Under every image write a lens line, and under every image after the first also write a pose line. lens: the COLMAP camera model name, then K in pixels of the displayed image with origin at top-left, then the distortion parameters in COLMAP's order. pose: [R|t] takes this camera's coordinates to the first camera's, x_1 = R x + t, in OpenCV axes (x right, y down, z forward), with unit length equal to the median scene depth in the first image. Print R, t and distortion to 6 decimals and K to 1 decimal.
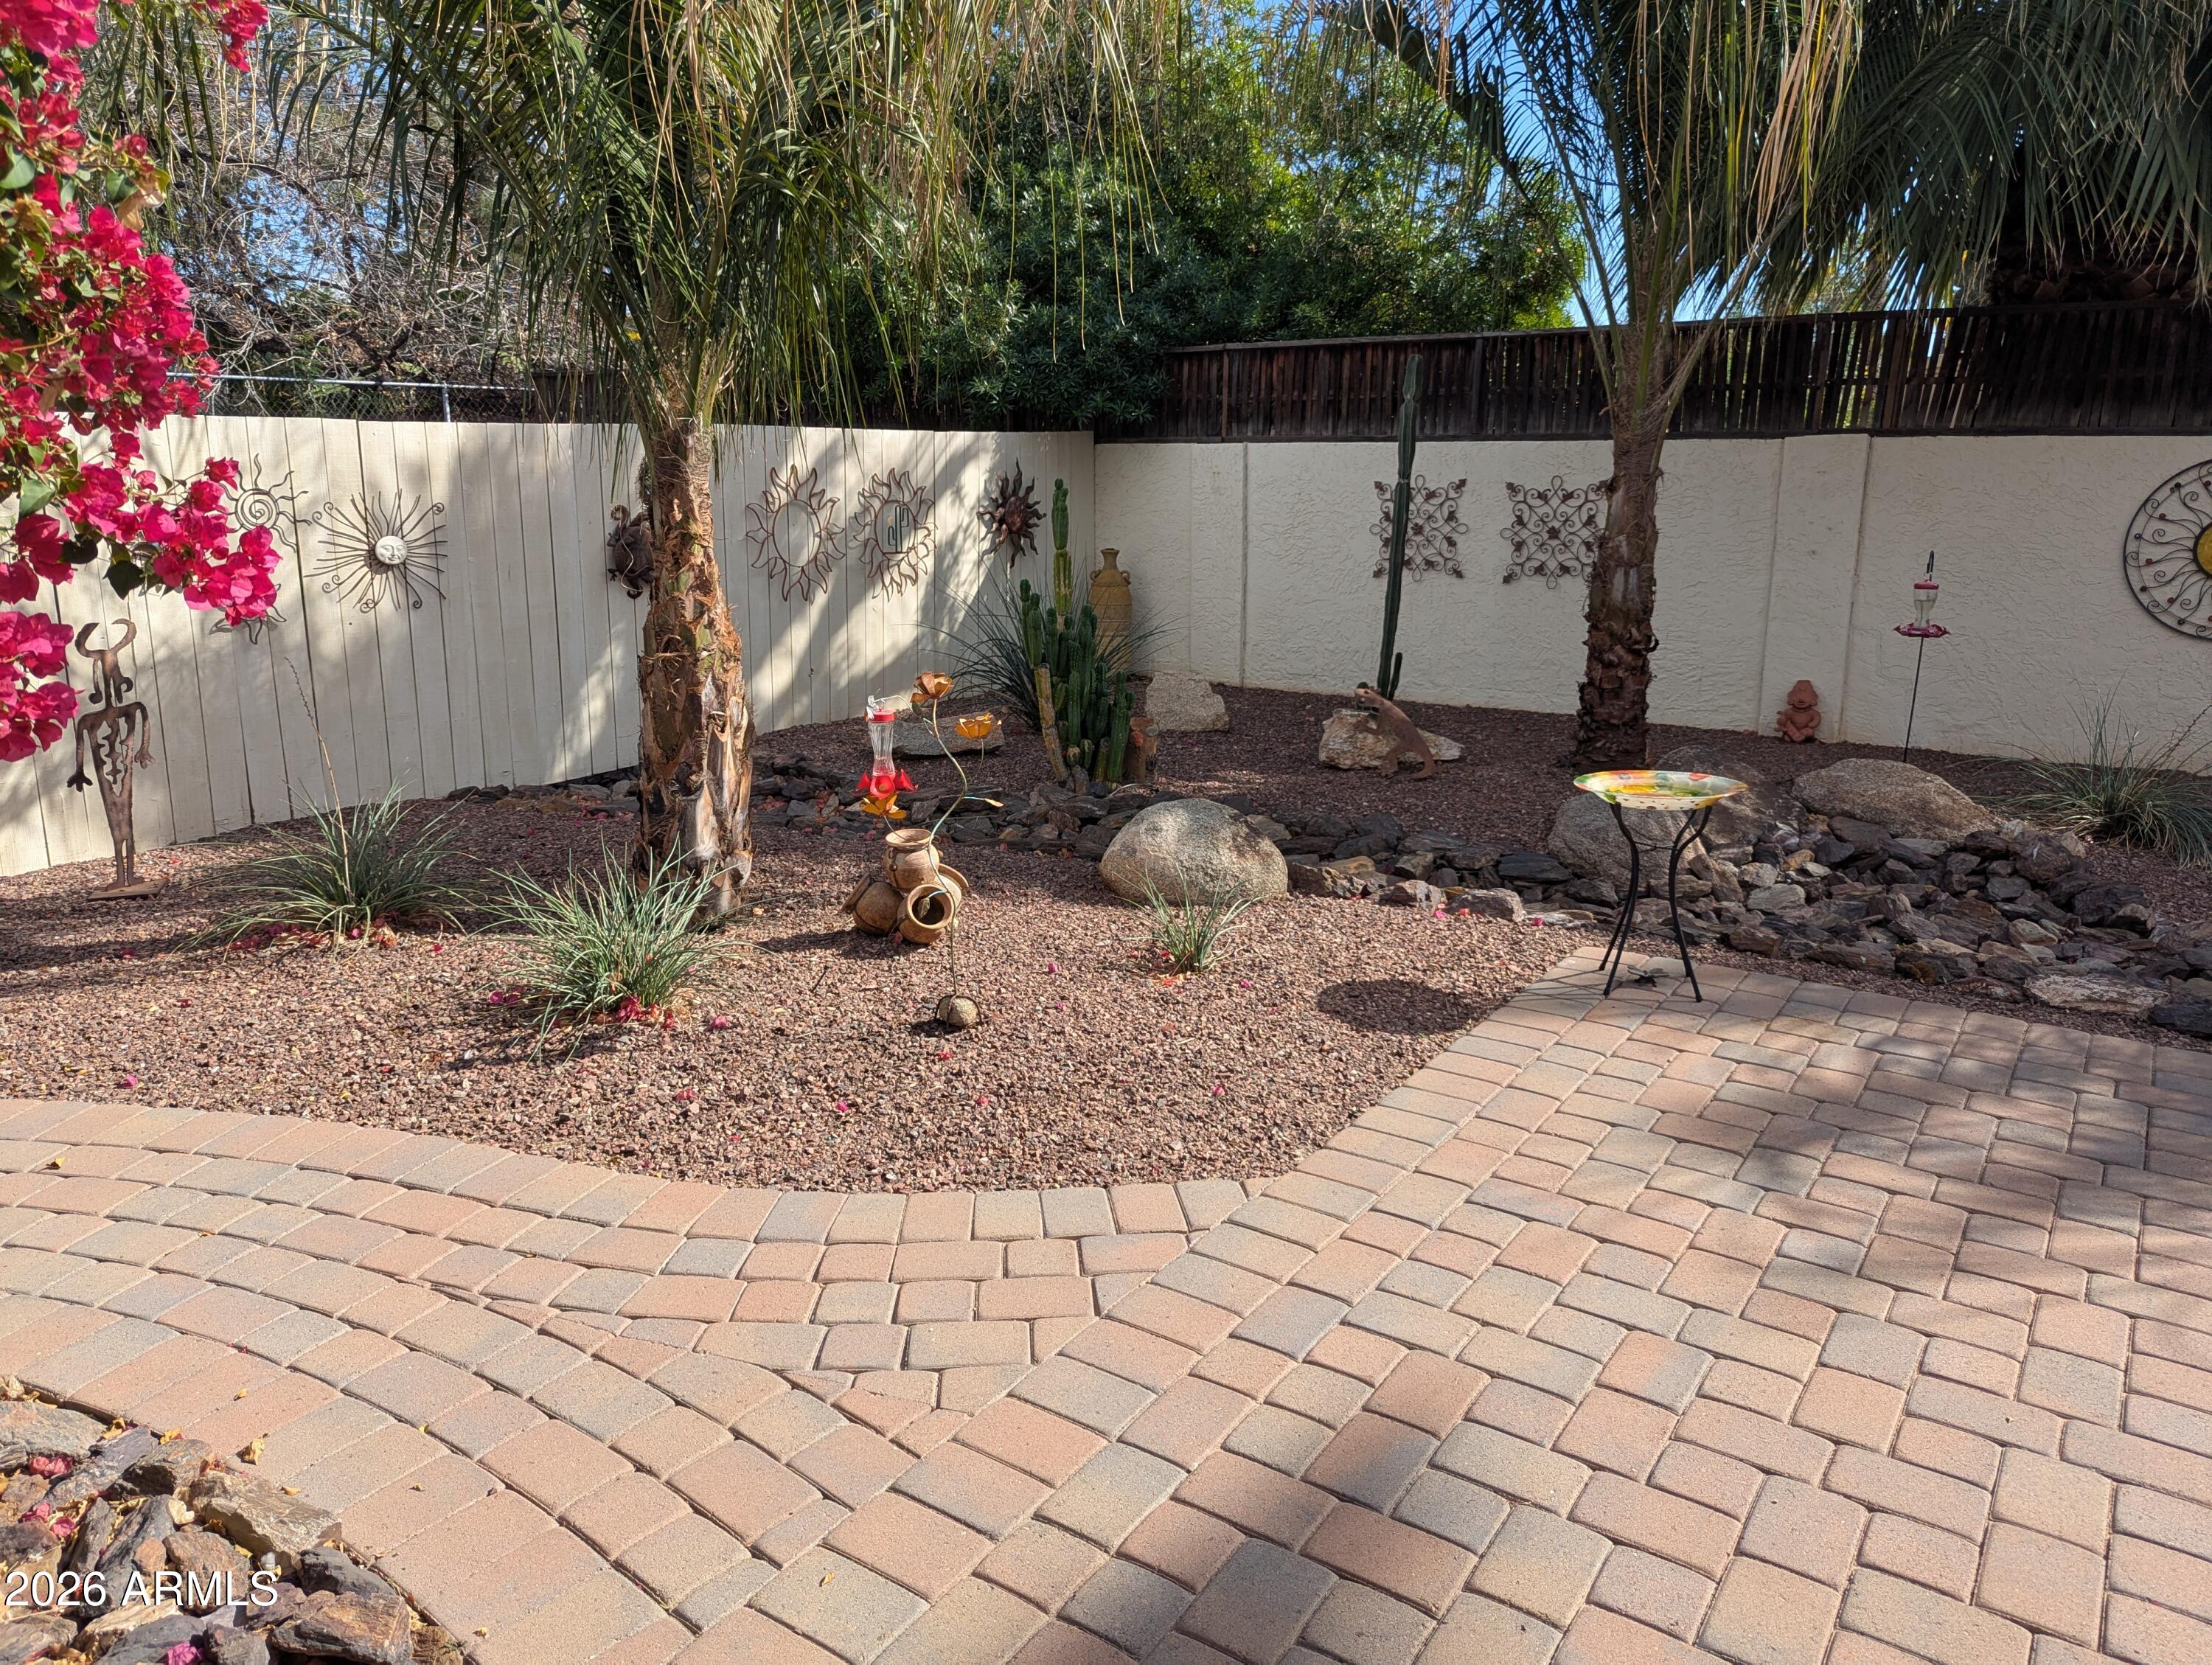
lens RADIAL K [[1563.1, 0, 1117.8], [0, 1563.1, 820.2], [0, 0, 1]] dist [0.062719, -0.056813]
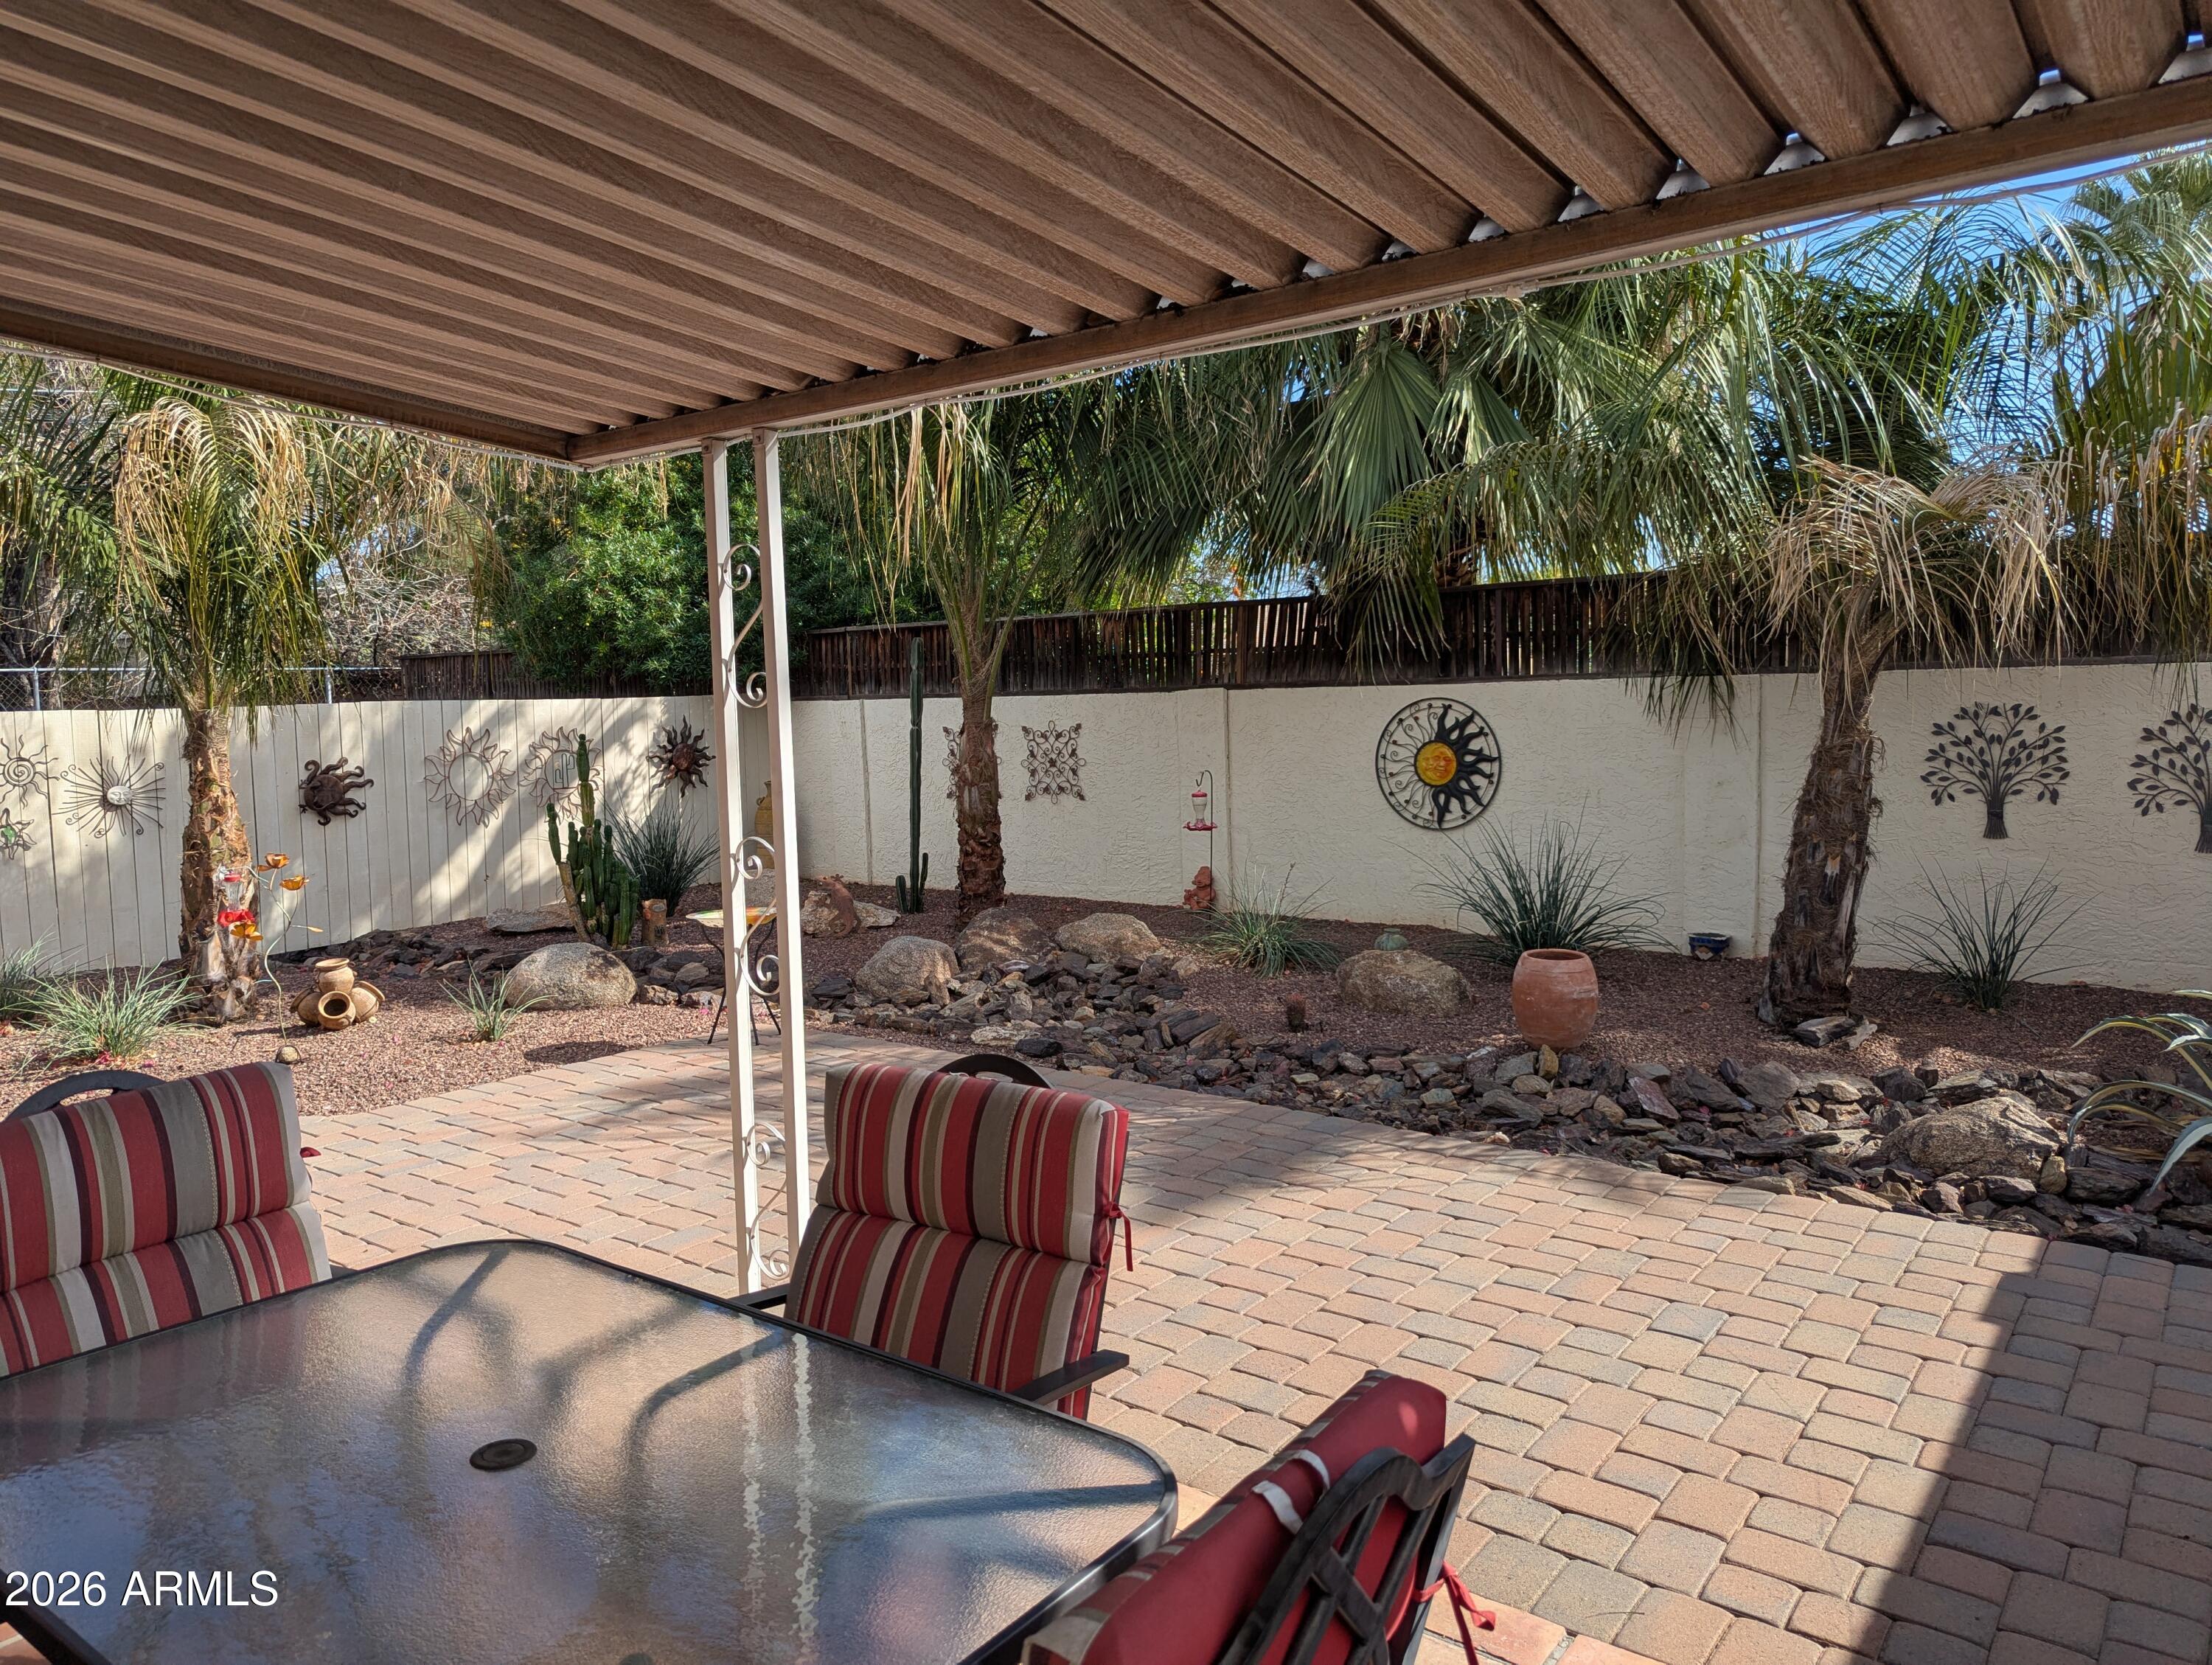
lens RADIAL K [[1555.9, 0, 1086.7], [0, 1555.9, 822.0], [0, 0, 1]] dist [0.068456, -0.067607]
pose [[0.998089, -0.023562, -0.057127, 0.465325], [0.015014, 0.989215, -0.145700, 0.073094], [0.059944, 0.144564, 0.987678, -0.355052]]
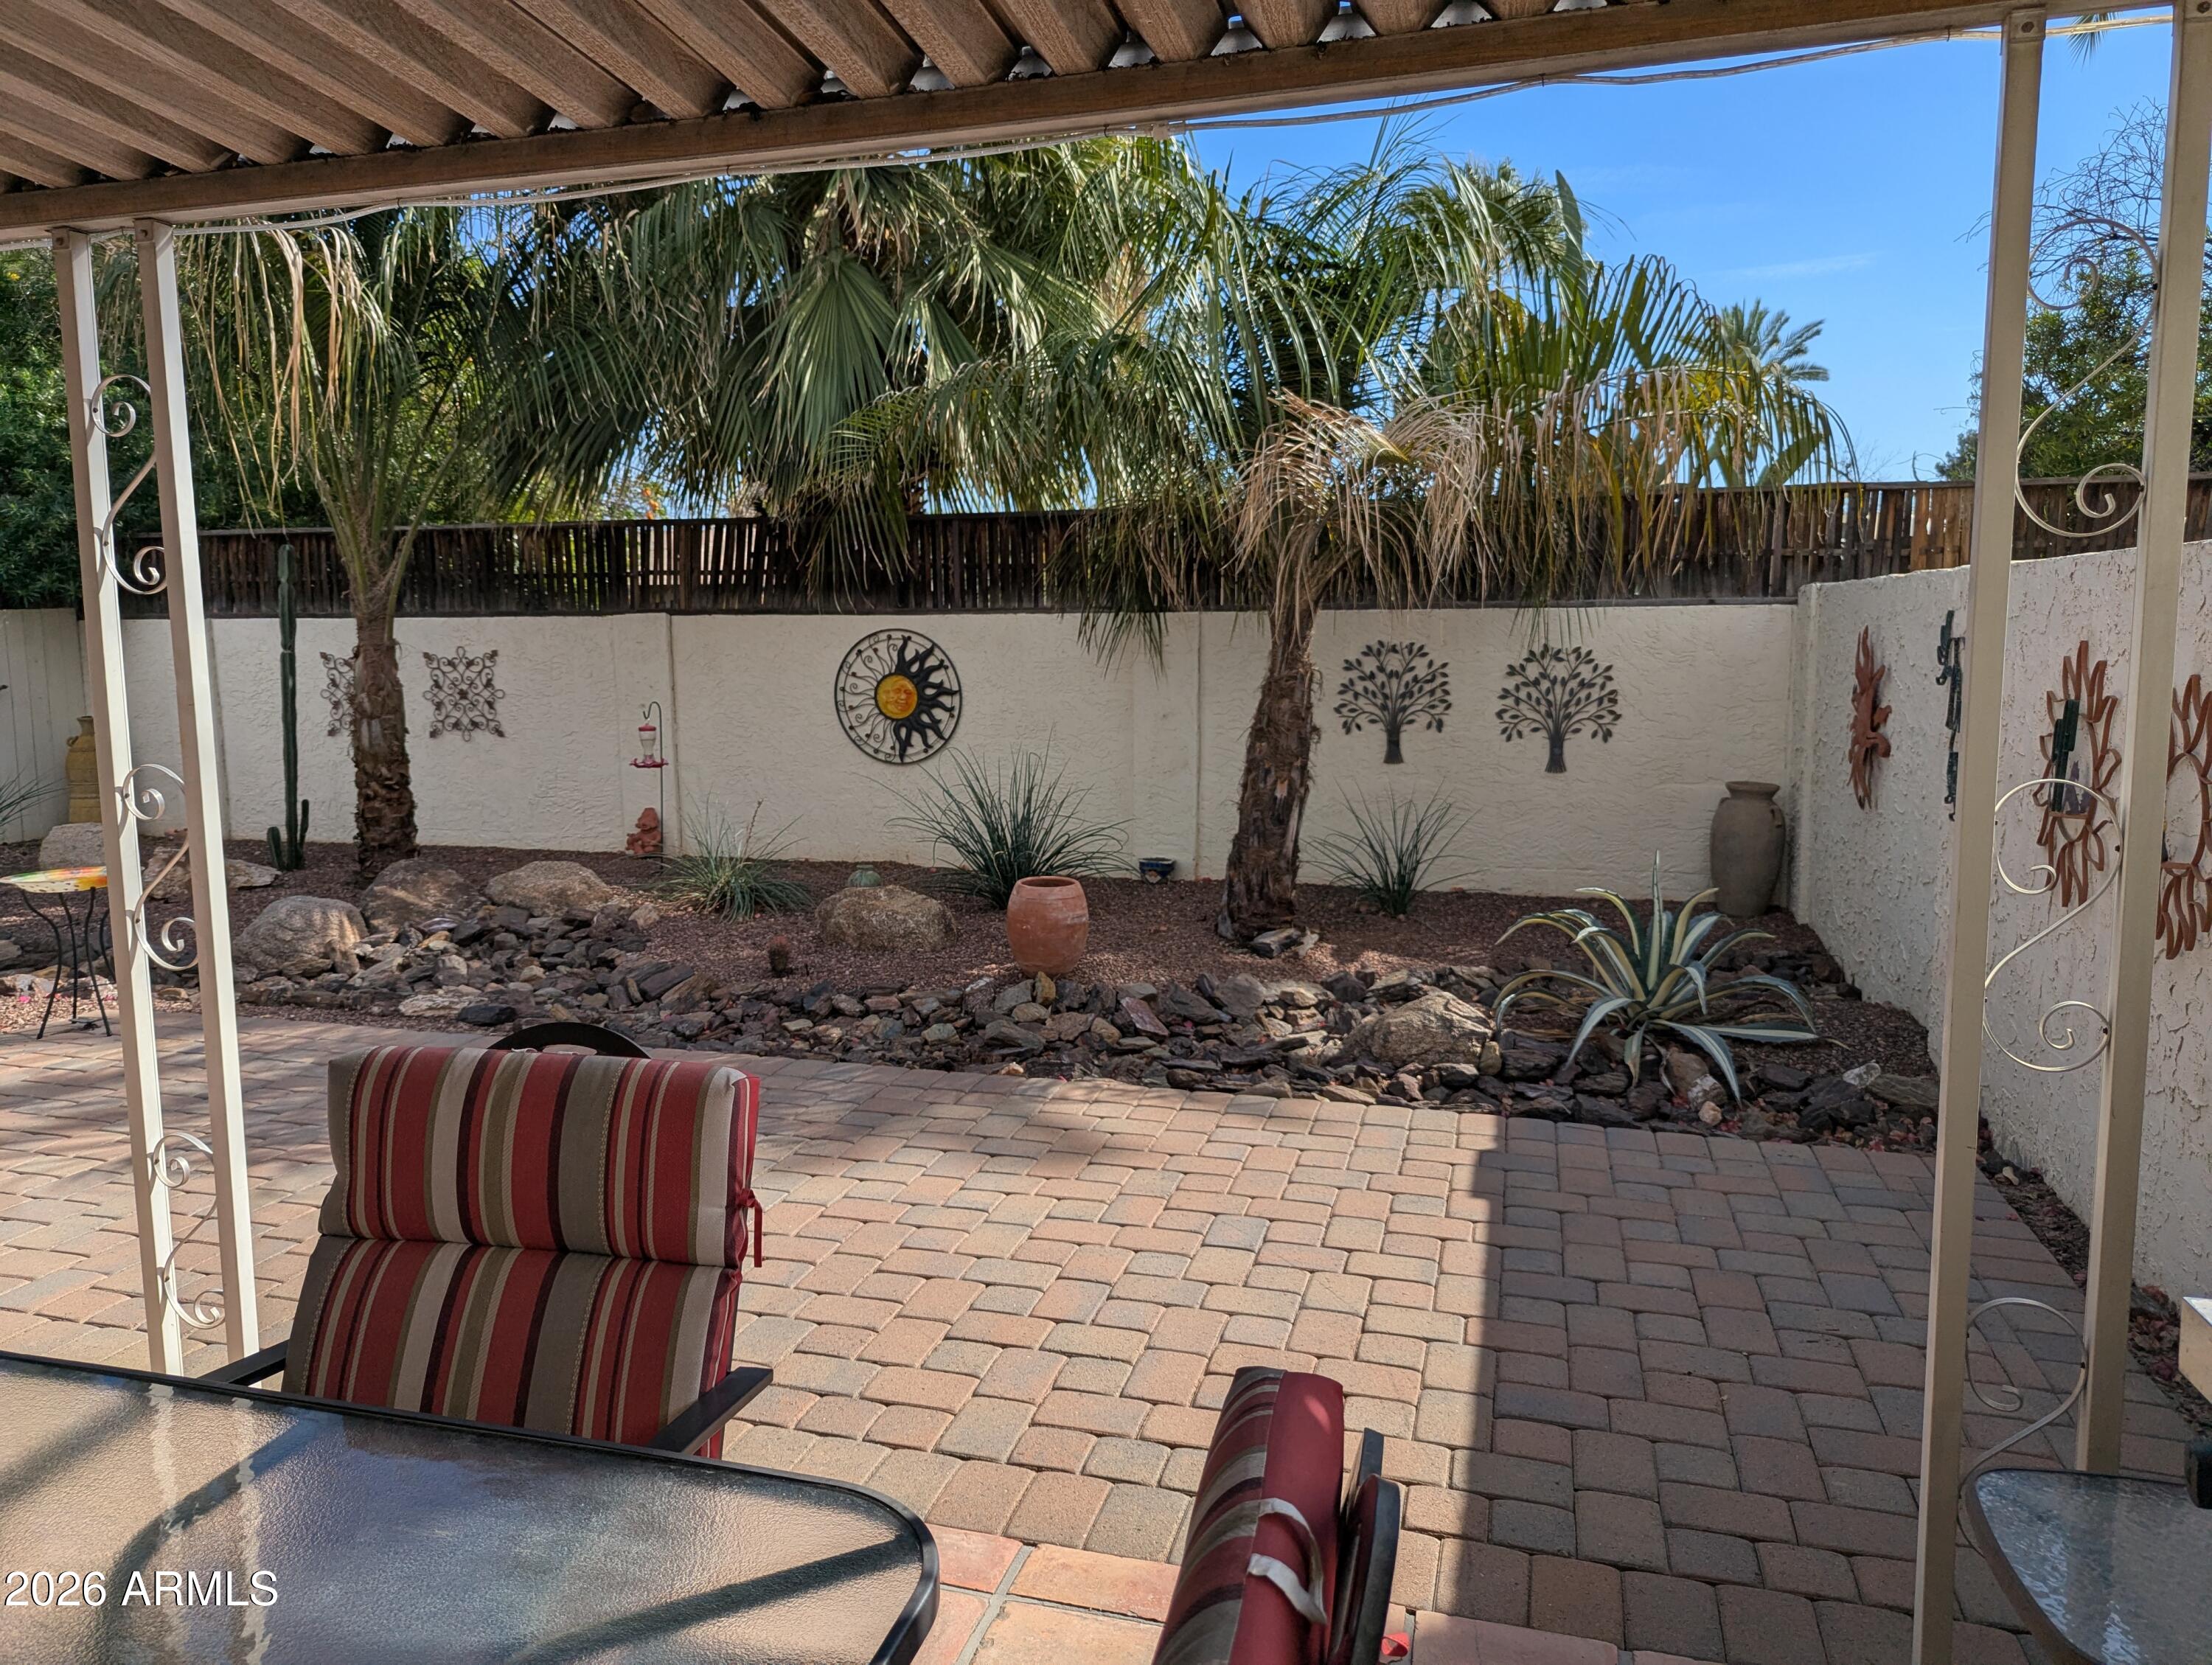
lens RADIAL K [[1562.4, 0, 1093.0], [0, 1562.4, 820.0], [0, 0, 1]] dist [0.064558, -0.063605]
pose [[0.948114, -0.047842, 0.314312, 0.427058], [0.080947, 0.992358, -0.093127, 0.071754], [-0.307454, 0.113738, 0.944741, -0.302618]]
